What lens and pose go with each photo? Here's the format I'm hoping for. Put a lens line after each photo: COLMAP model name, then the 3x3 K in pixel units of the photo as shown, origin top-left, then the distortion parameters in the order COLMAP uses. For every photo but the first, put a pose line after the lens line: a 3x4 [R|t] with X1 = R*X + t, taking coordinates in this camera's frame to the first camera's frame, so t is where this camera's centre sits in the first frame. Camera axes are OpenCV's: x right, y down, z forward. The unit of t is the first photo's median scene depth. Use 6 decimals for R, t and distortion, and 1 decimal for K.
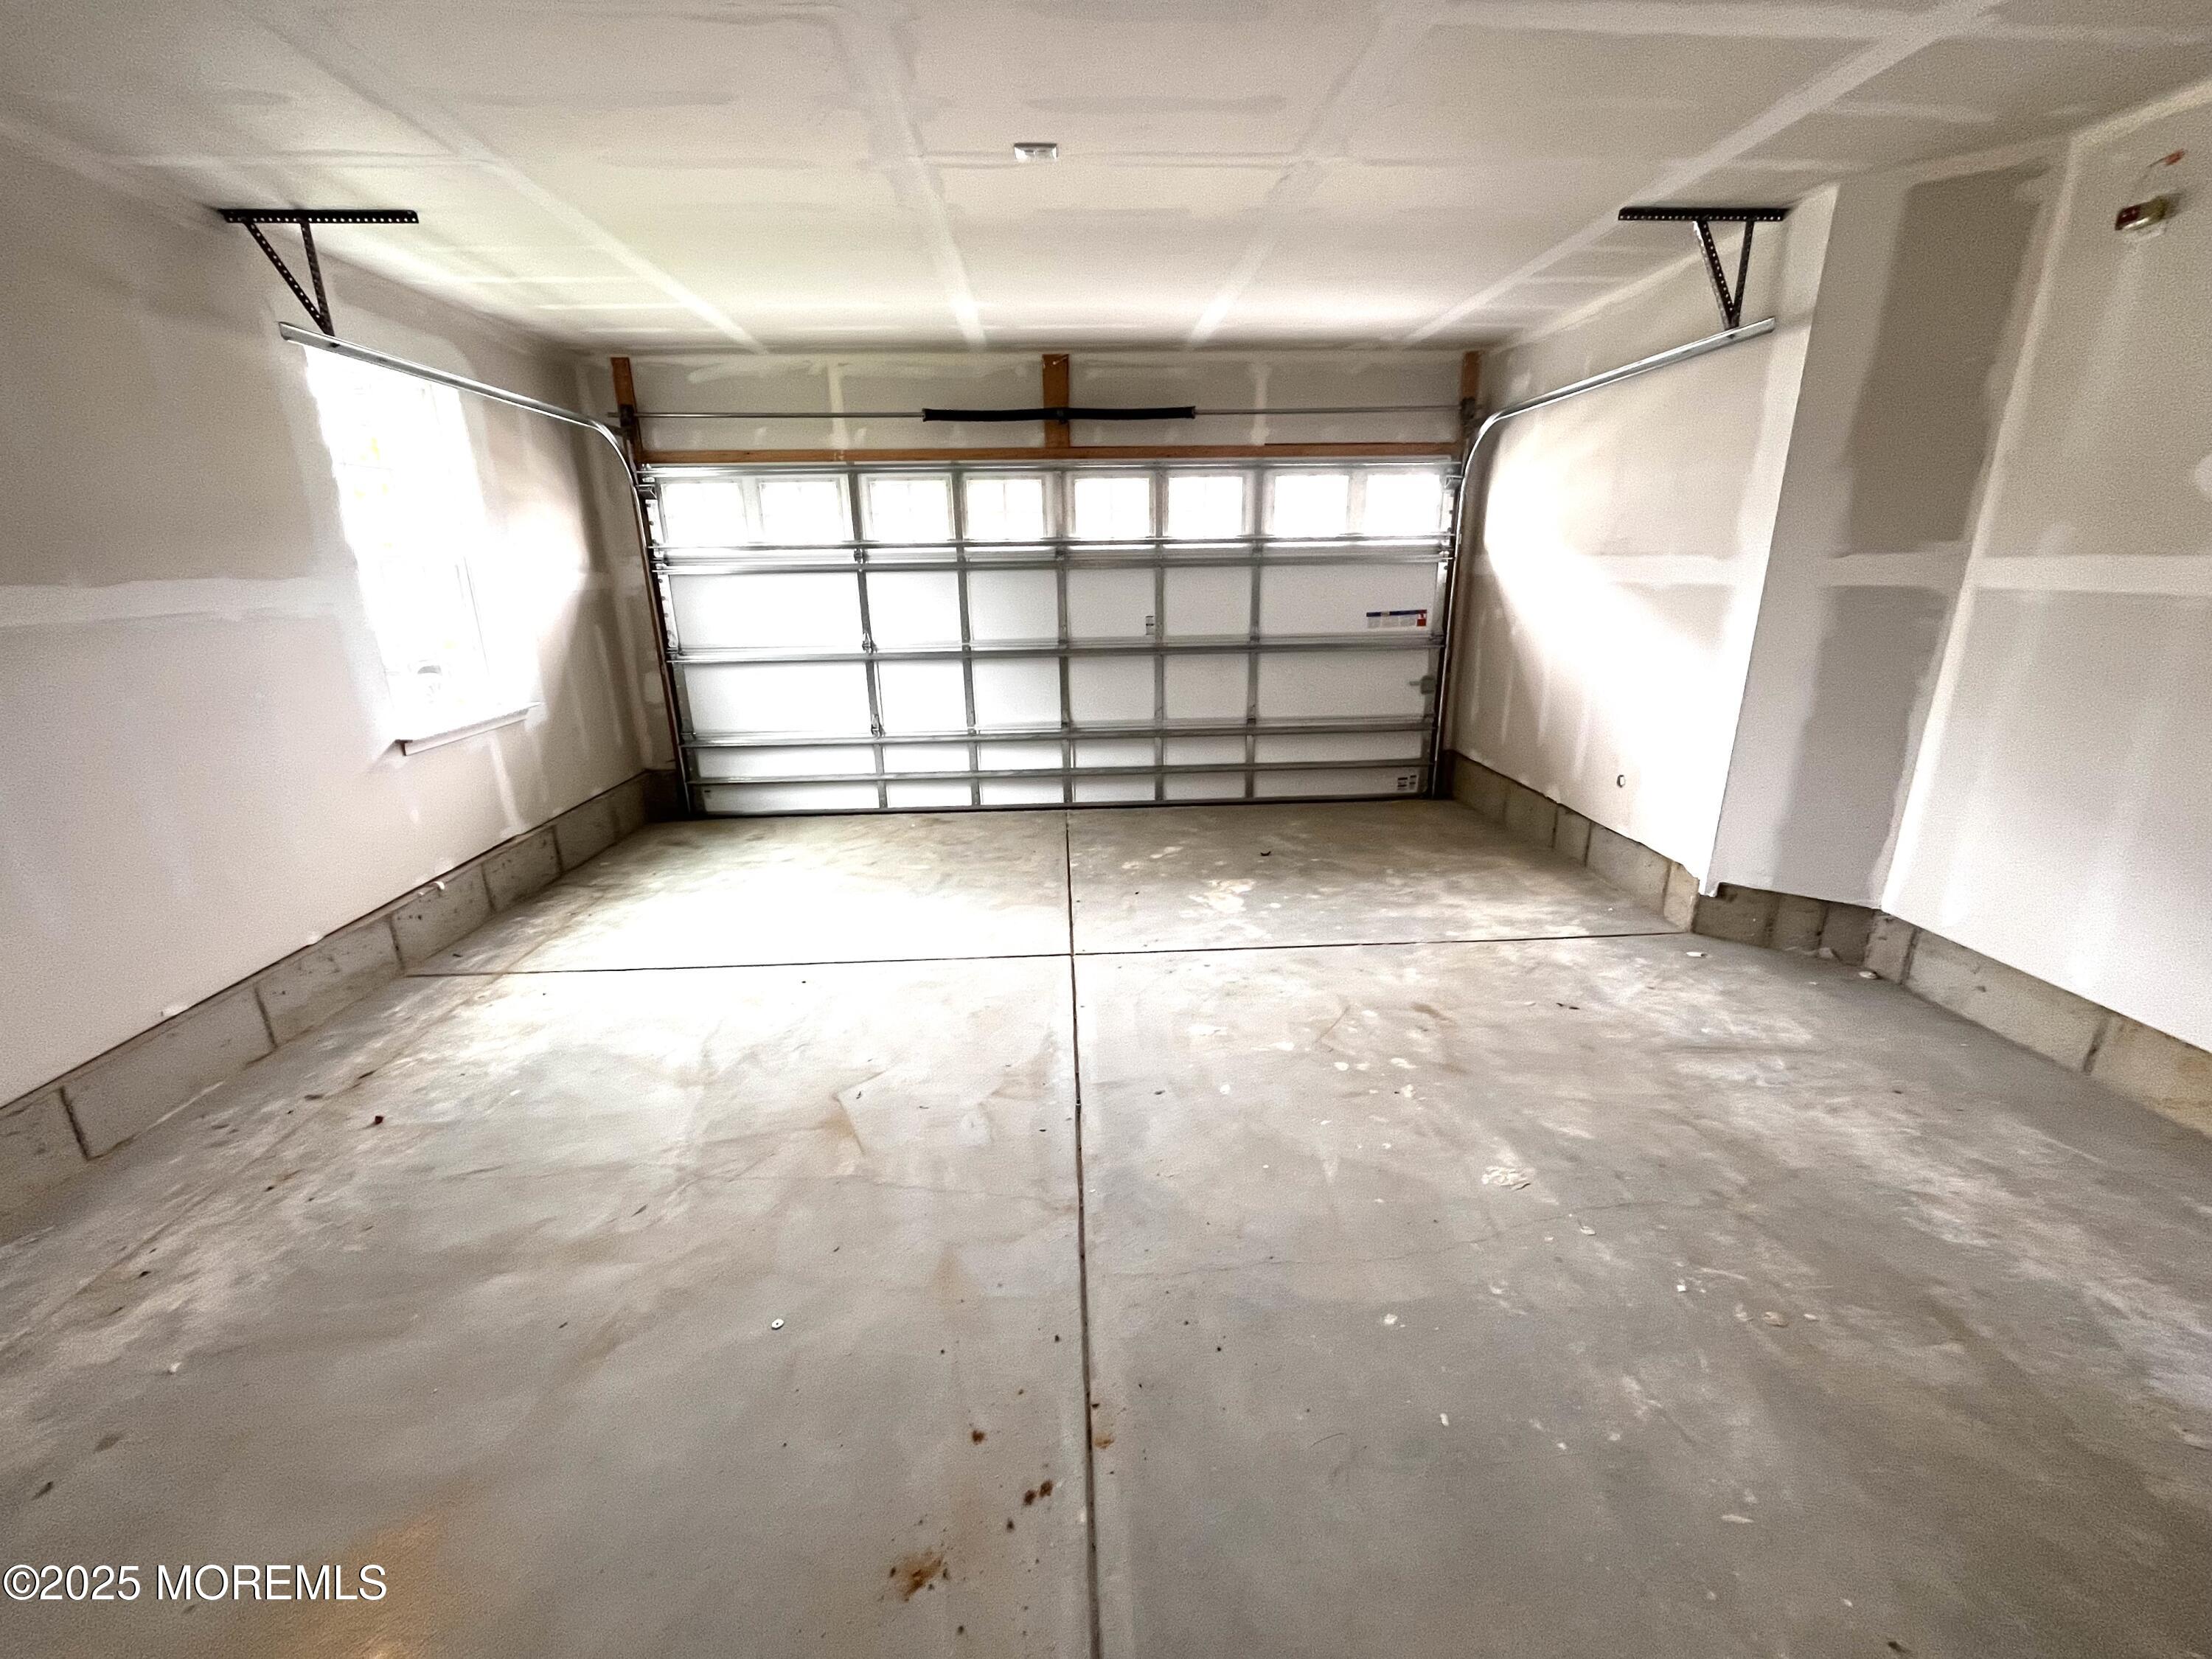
lens RADIAL K [[913.8, 0, 1106.0], [0, 913.8, 829.5], [0, 0, 1]] dist [-0.002170, -0.000020]
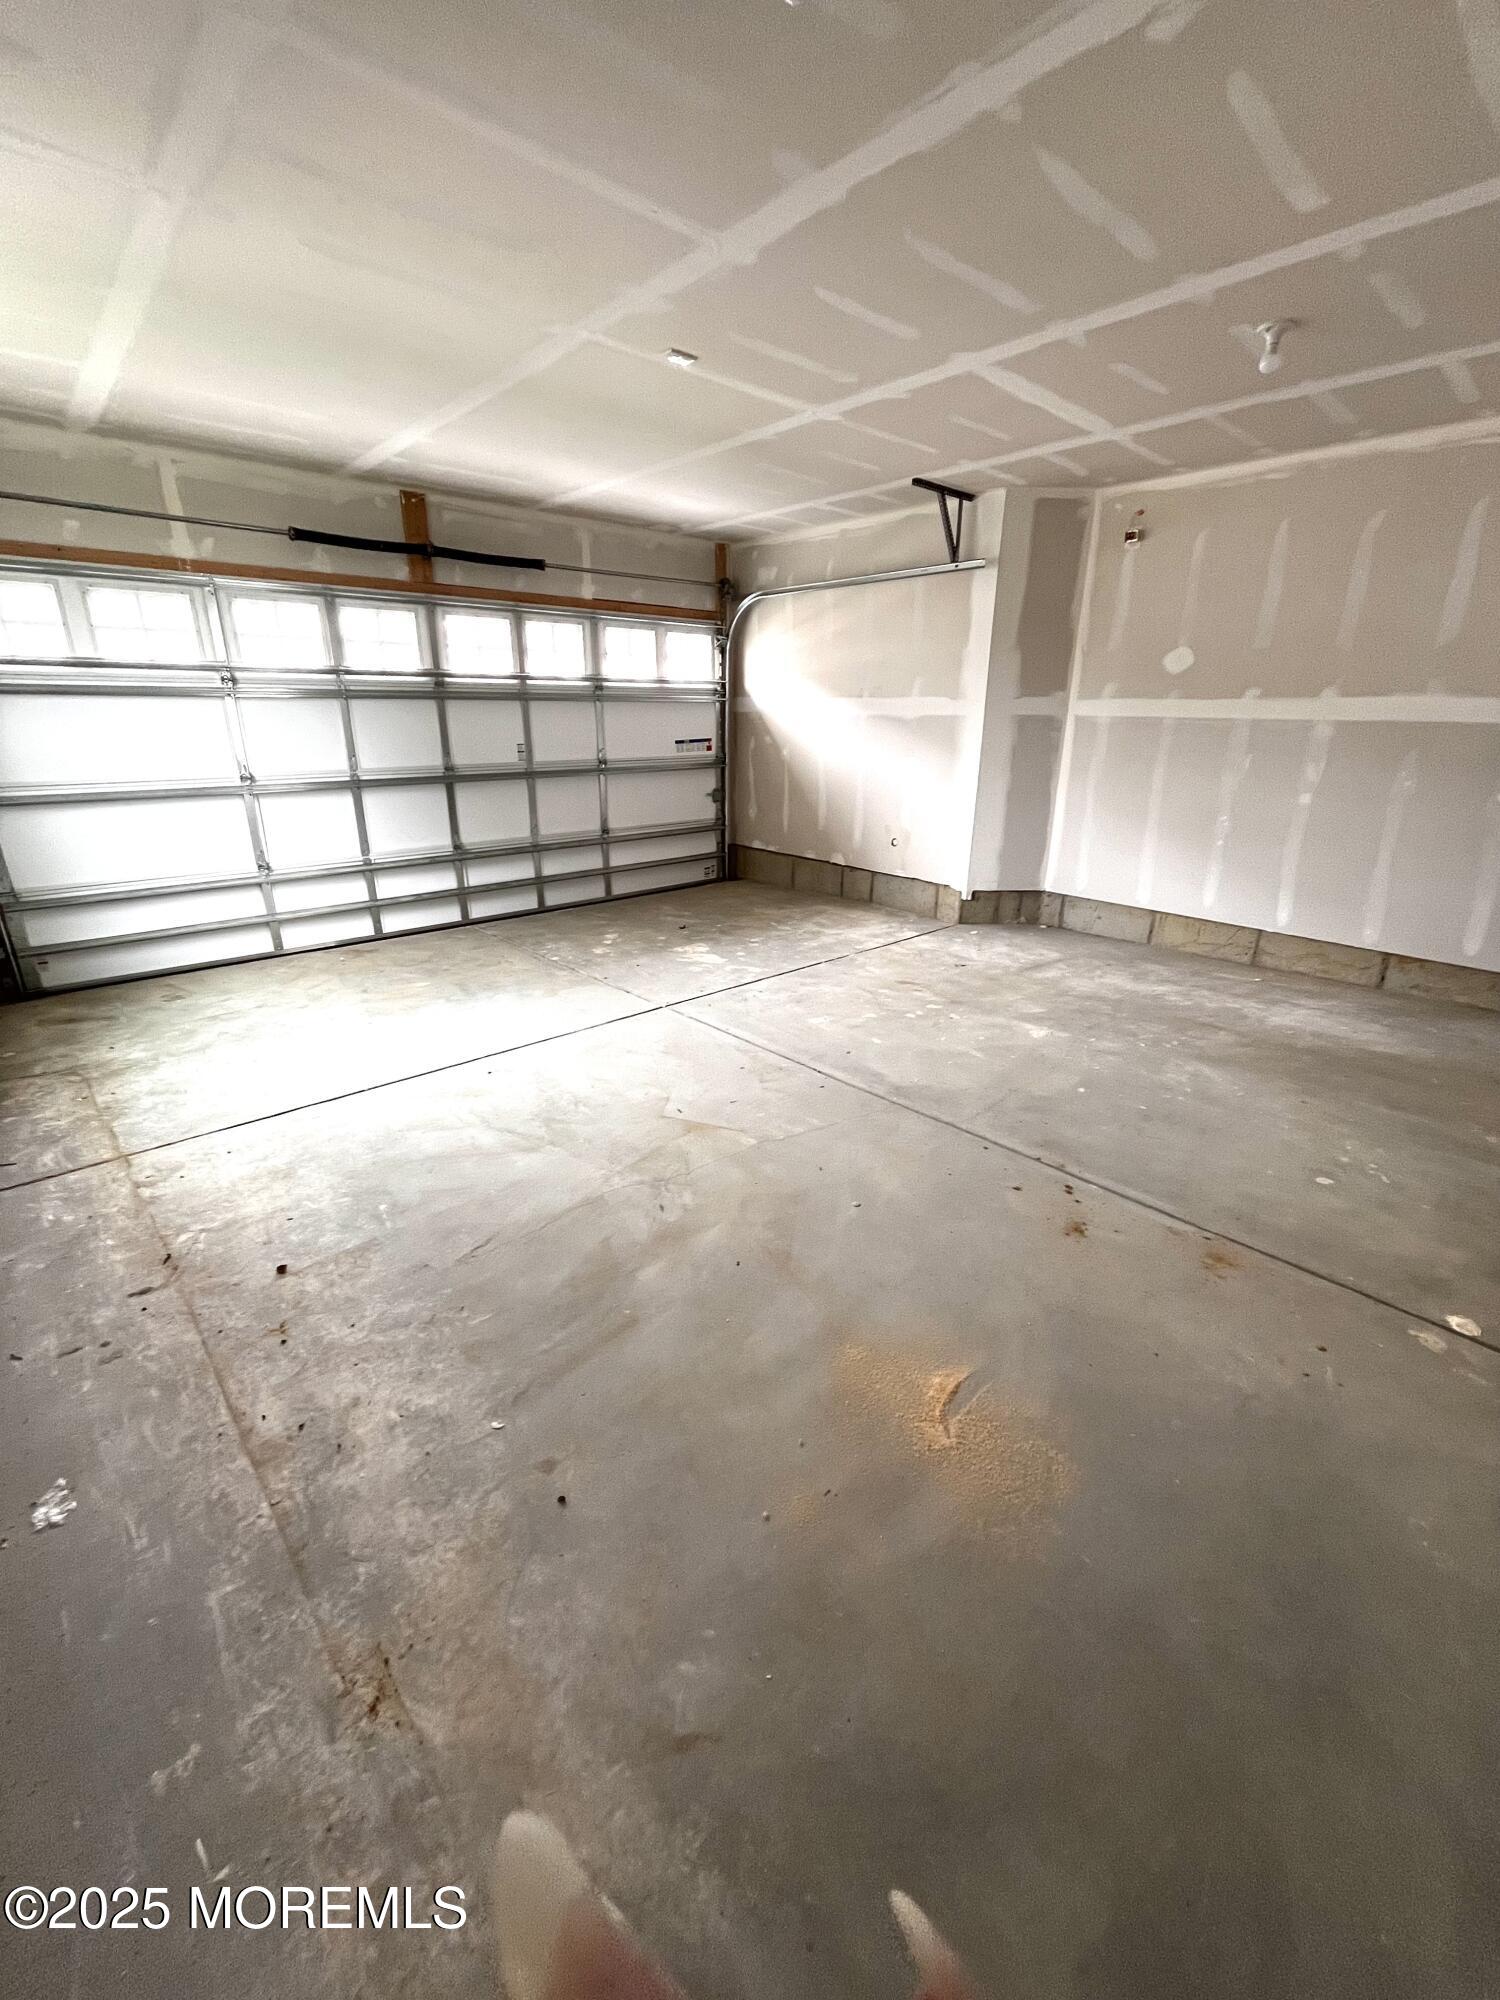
lens RADIAL K [[826.2, 0, 750.0], [0, 826.2, 1000.0], [0, 0, 1]] dist [-0.002170, -0.000020]
pose [[0.771463, -0.193314, 0.606196, -0.482205], [0.164506, 0.980935, 0.103462, 0.022661], [-0.614640, 0.019906, 0.788557, 0.022588]]
